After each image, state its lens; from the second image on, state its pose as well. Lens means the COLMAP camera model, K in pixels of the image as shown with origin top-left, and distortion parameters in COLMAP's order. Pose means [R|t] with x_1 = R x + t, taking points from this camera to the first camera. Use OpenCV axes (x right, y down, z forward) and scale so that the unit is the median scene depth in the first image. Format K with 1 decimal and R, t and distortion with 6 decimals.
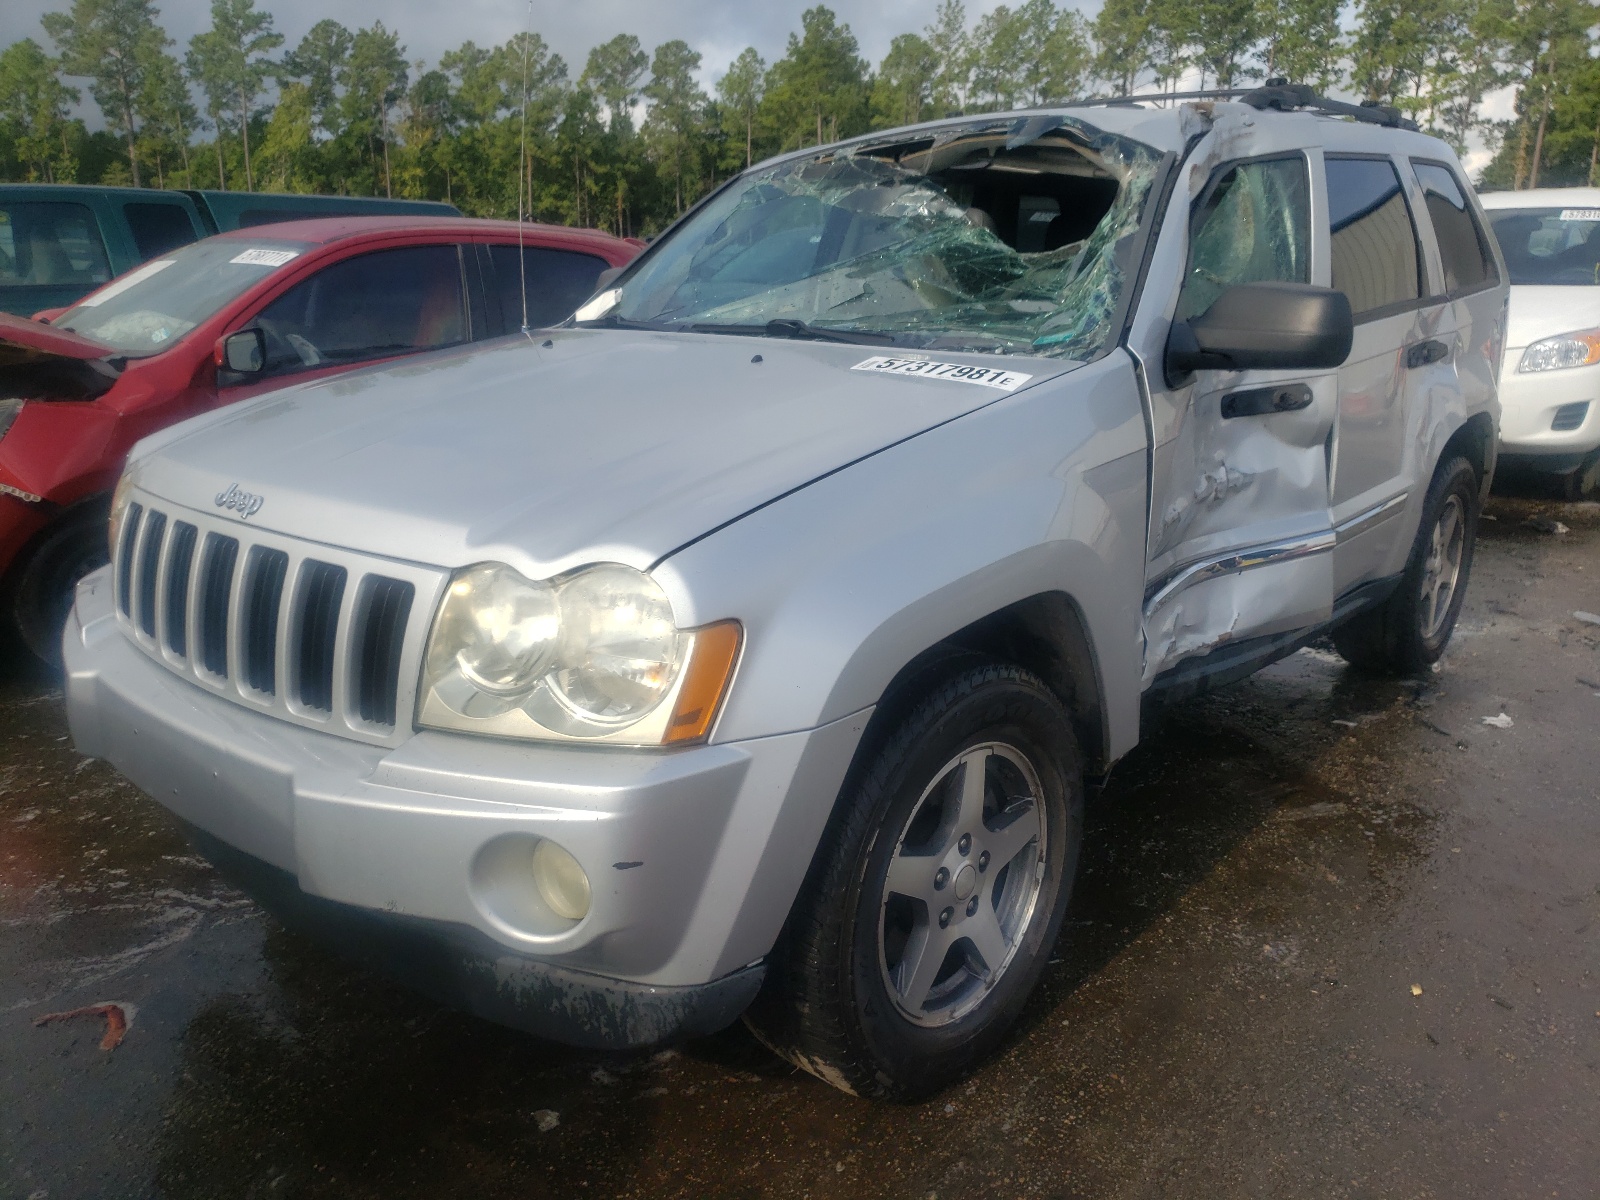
lens RADIAL K [[1218.3, 0, 813.1], [0, 1218.3, 601.3], [0, 0, 1]] dist [-0.007269, 0.038216]
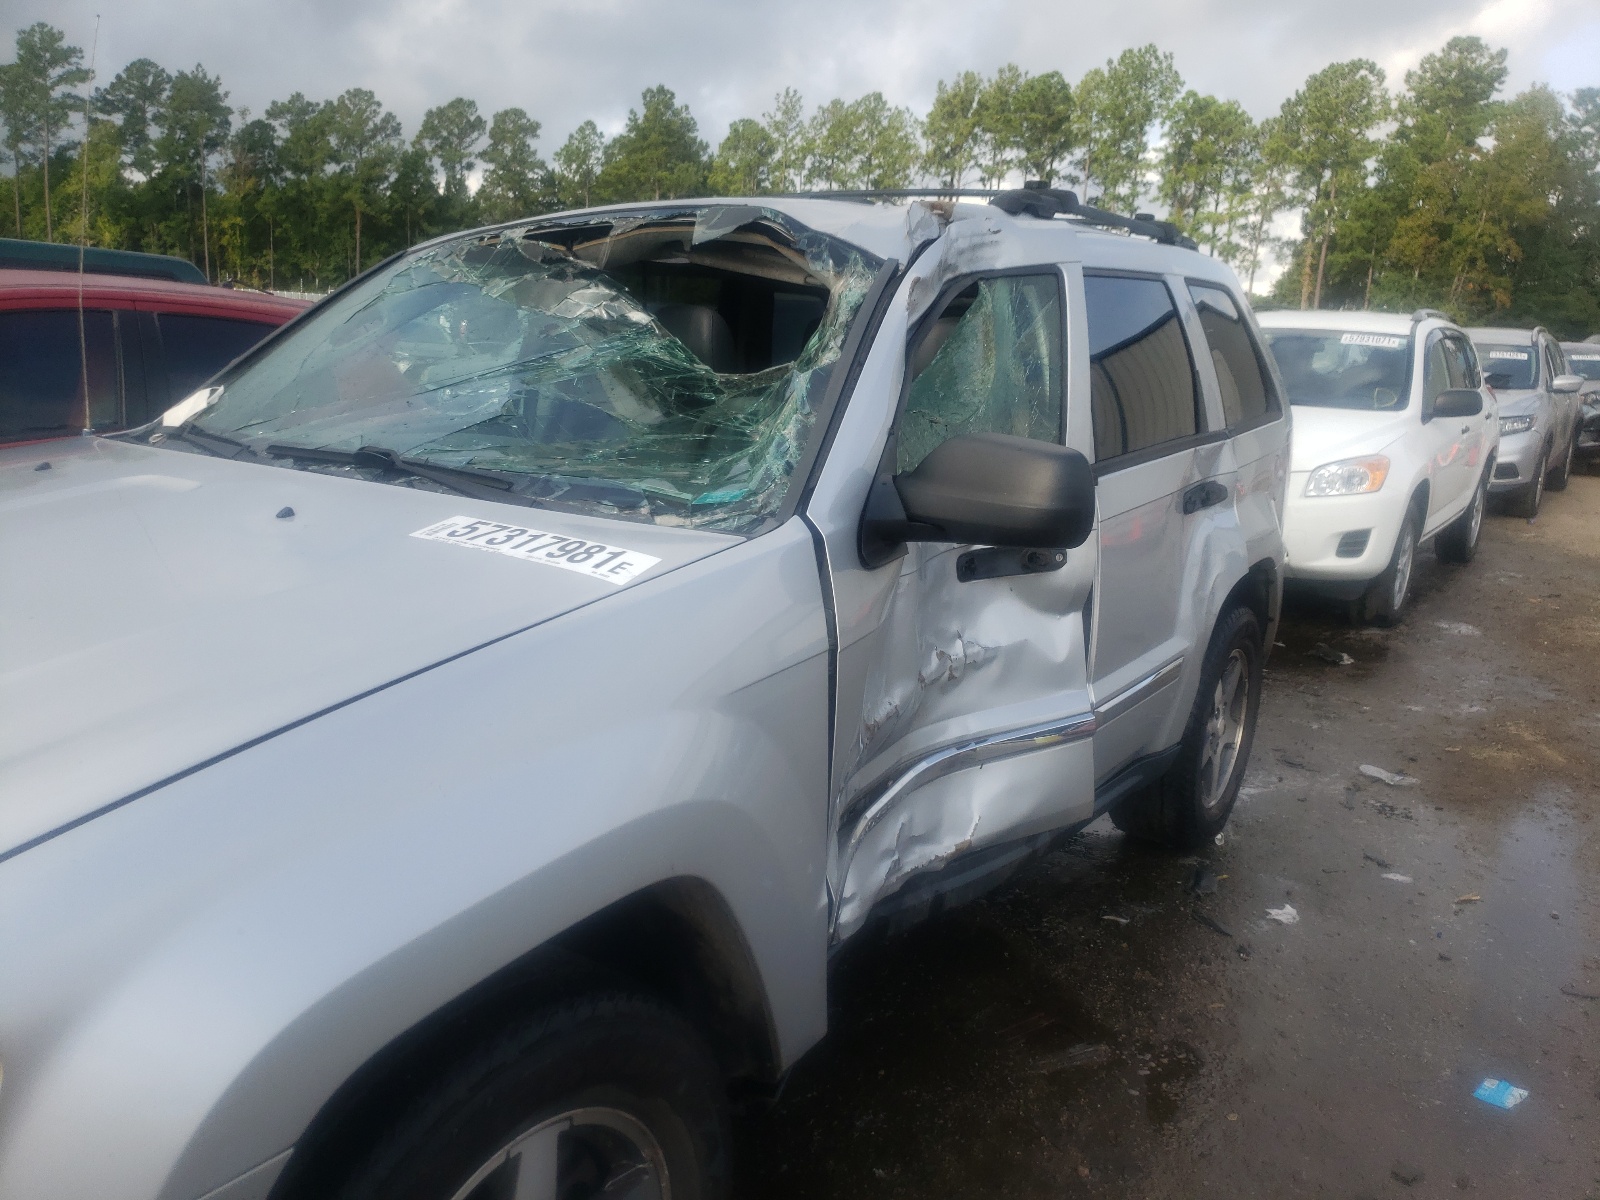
lens RADIAL K [[1218.3, 0, 801.8], [0, 1218.3, 599.7], [0, 0, 1]] dist [-0.007269, 0.038216]
pose [[0.991595, 0.023028, 0.127317, 0.080122], [-0.015463, 0.998073, -0.060095, -0.055531], [-0.128456, 0.057621, 0.990040, 0.129683]]
